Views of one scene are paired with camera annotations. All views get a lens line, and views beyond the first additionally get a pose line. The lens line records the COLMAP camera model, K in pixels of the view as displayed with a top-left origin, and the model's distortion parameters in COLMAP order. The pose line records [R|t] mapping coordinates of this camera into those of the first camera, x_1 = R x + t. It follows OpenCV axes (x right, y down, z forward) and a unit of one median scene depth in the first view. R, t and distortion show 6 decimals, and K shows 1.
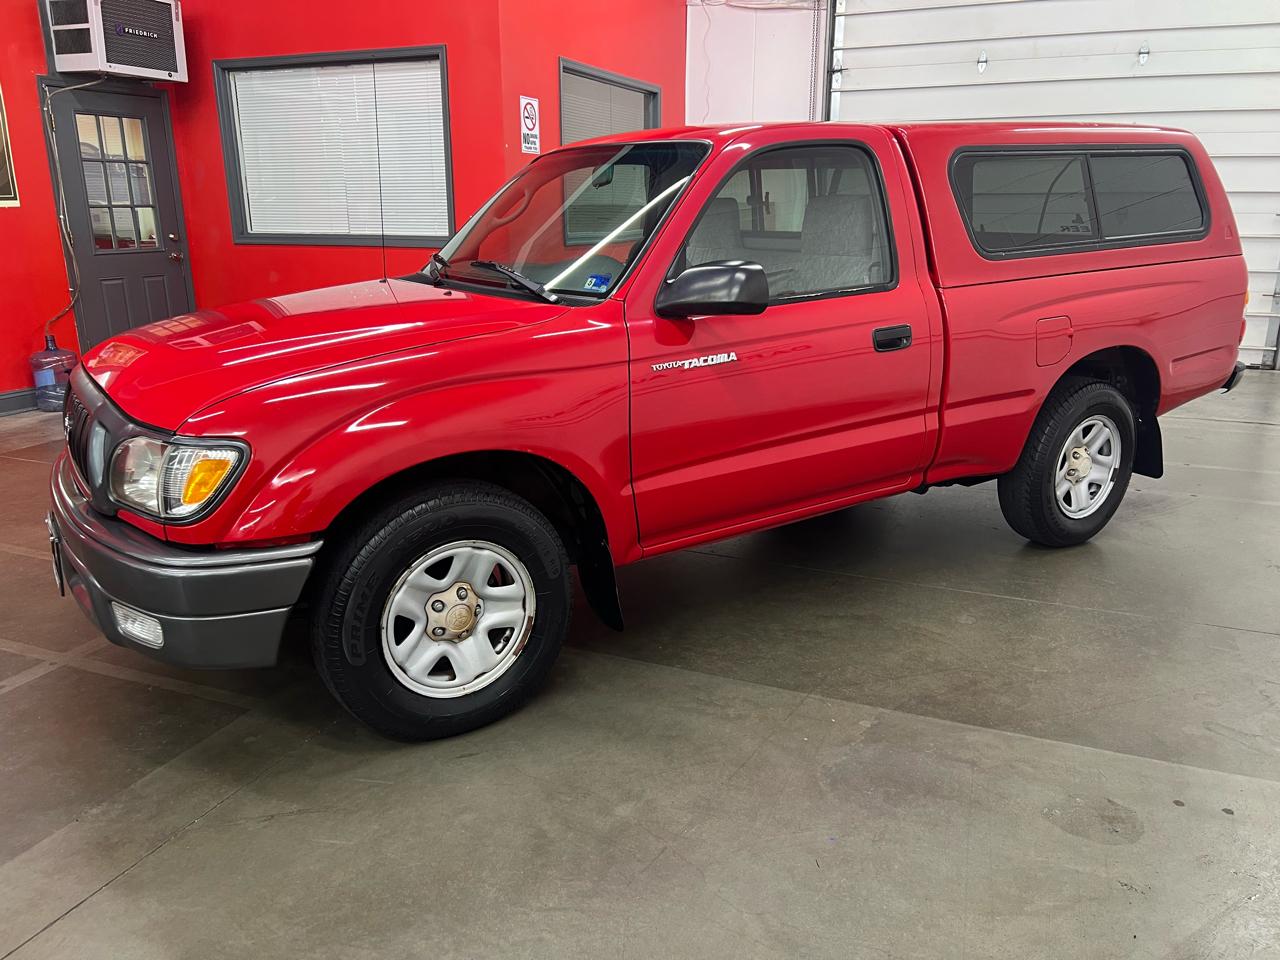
lens RADIAL K [[979.6, 0, 636.8], [0, 979.6, 481.4], [0, 0, 1]] dist [0.060073, -0.071871]
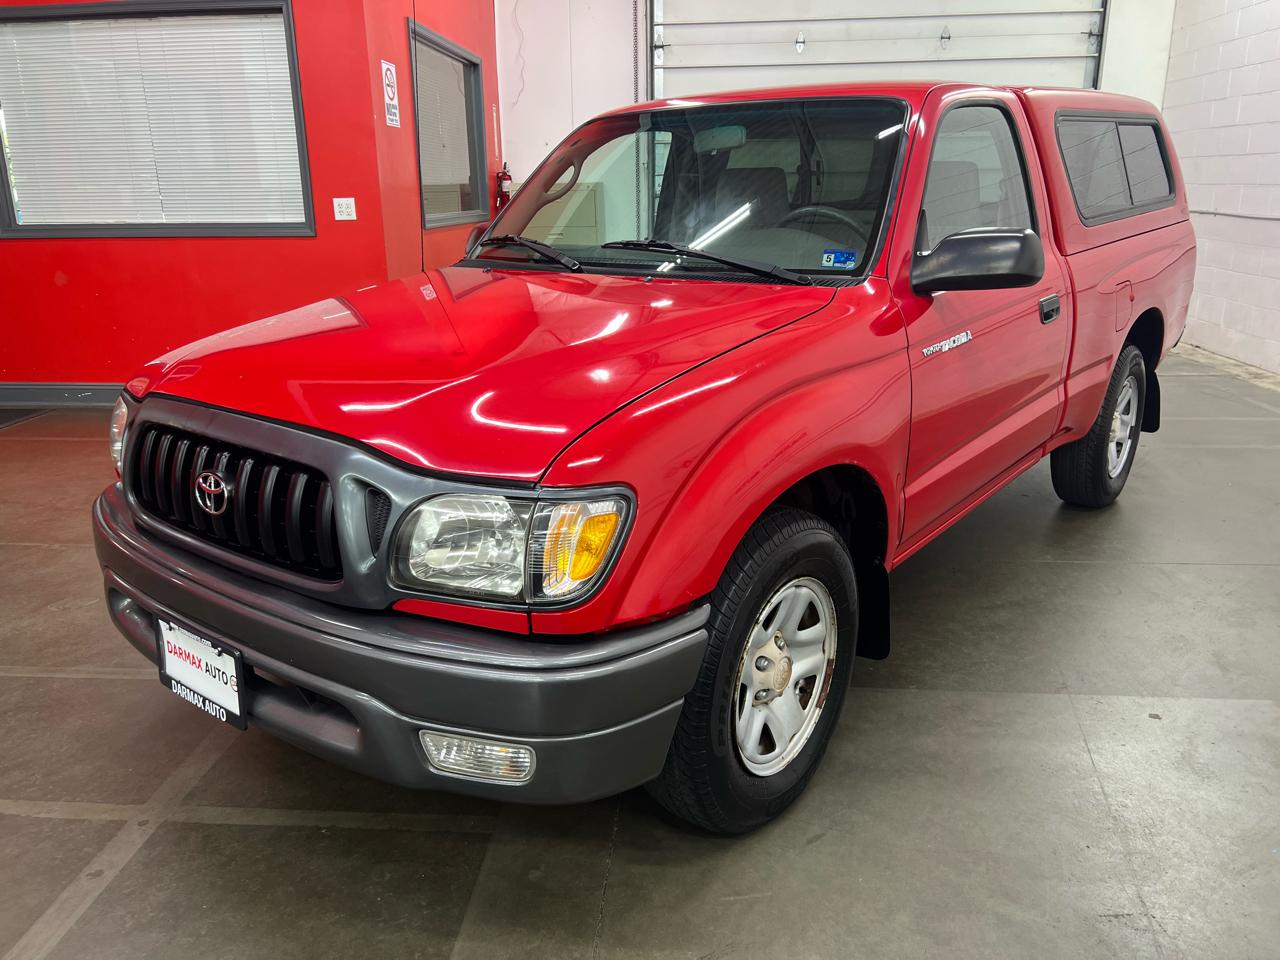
lens RADIAL K [[979.6, 0, 636.8], [0, 979.6, 481.4], [0, 0, 1]] dist [0.060073, -0.071871]
pose [[0.950148, -0.100129, 0.295284, -0.436033], [0.096558, 0.994969, 0.026689, -0.045084], [-0.296471, 0.003153, 0.955037, 0.213380]]
